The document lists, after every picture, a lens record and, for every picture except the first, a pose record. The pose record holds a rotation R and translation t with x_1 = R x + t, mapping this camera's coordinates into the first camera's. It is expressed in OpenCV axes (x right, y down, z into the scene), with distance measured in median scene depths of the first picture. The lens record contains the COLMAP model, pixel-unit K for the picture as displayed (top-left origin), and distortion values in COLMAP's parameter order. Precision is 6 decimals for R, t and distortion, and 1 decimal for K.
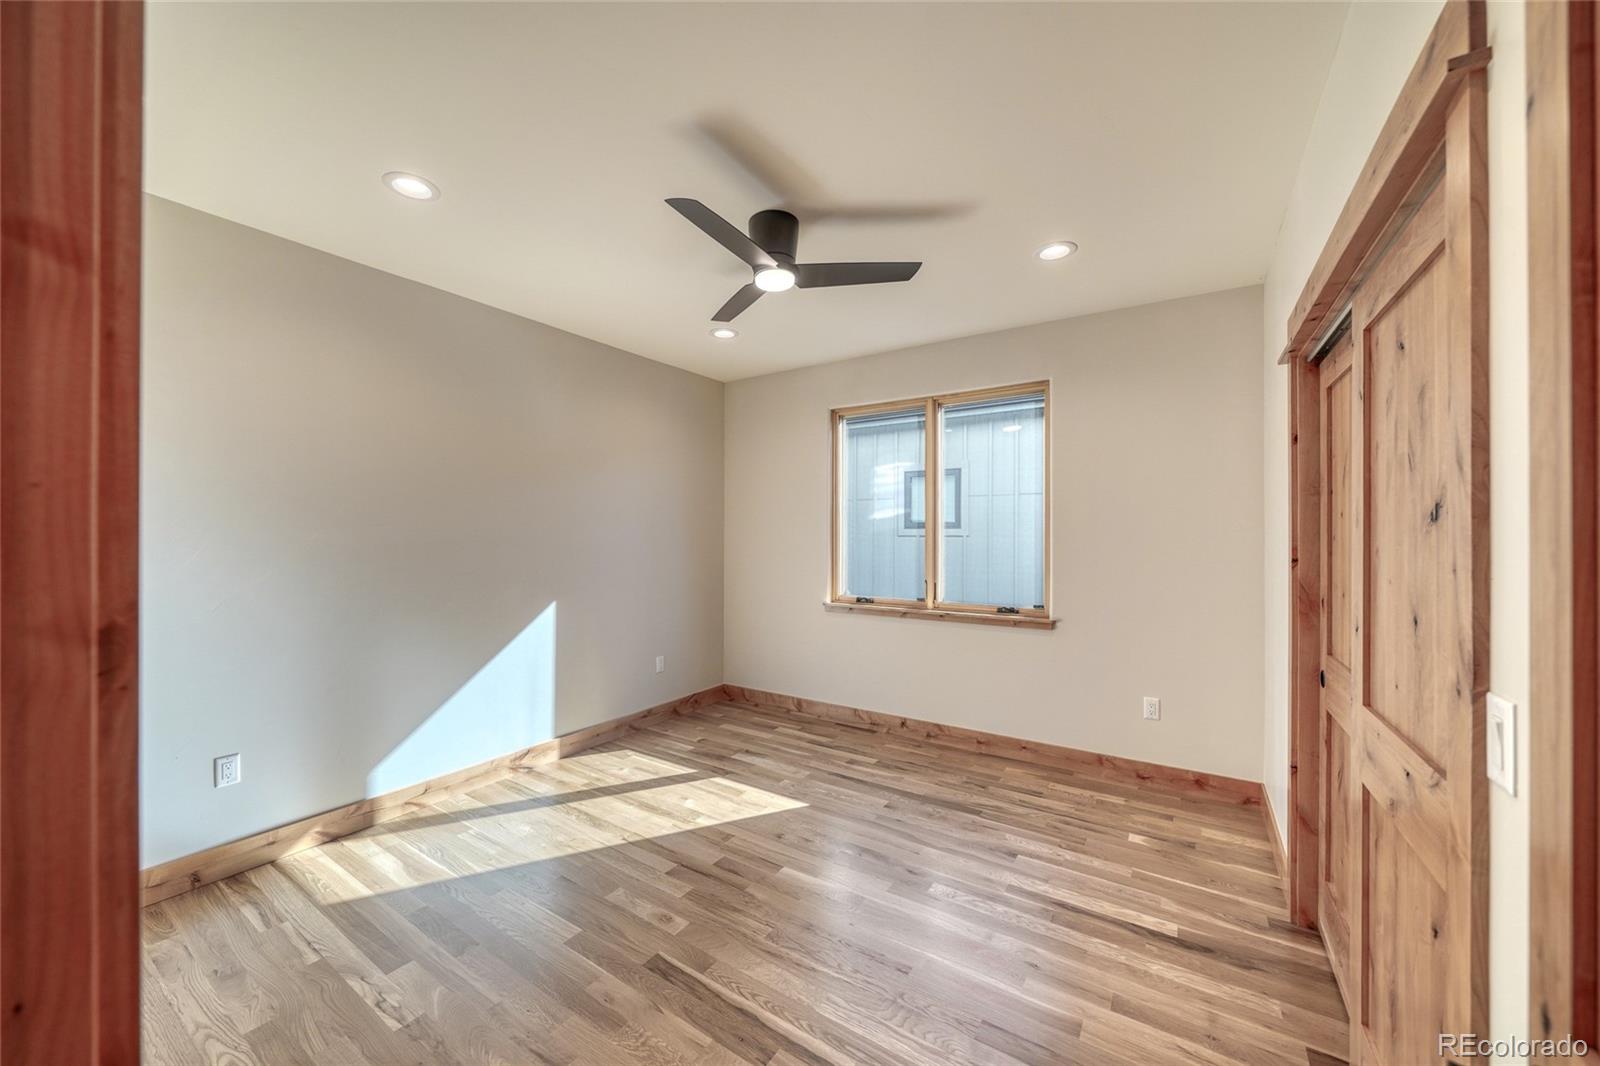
lens RADIAL K [[586.0, 0, 797.4], [0, 586.0, 535.6], [0, 0, 1]] dist [-0.005168, 0.000664]
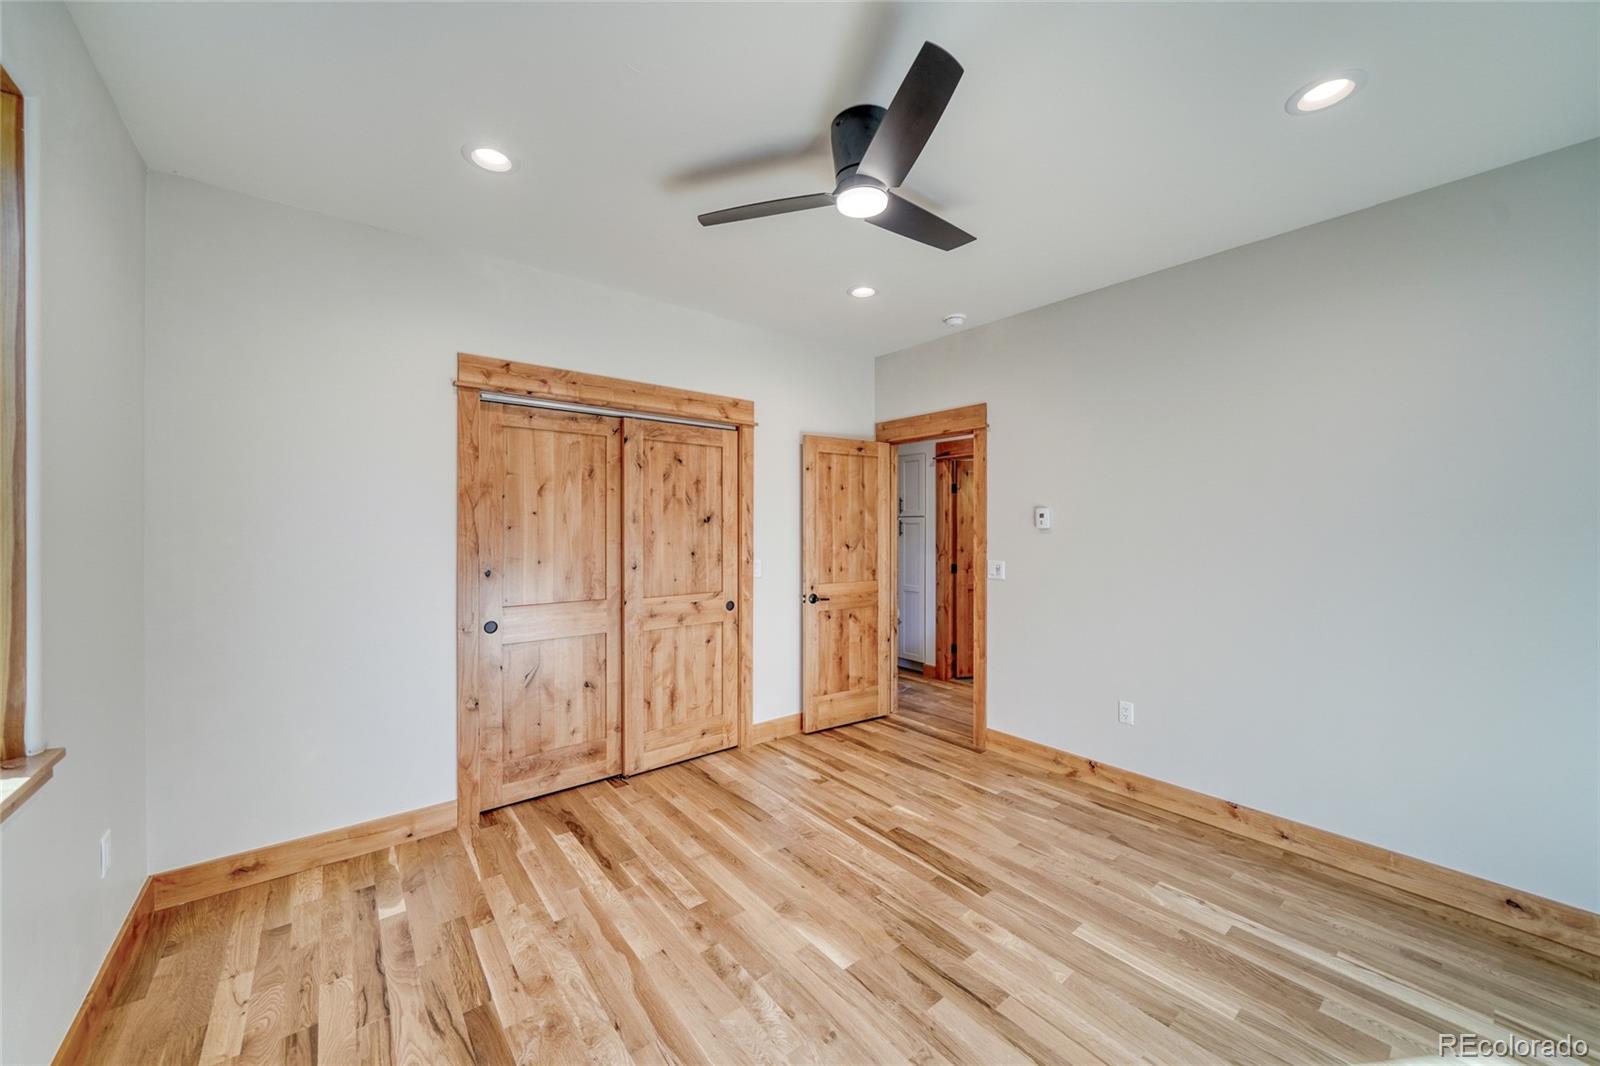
lens RADIAL K [[586.0, 0, 800.0], [0, 586.0, 529.1], [0, 0, 1]] dist [-0.005168, 0.000664]
pose [[-0.952667, -0.002549, 0.304005, -0.208969], [-0.000257, 0.999971, 0.007577, 0.000407], [-0.304016, 0.007140, -0.952640, 1.850668]]
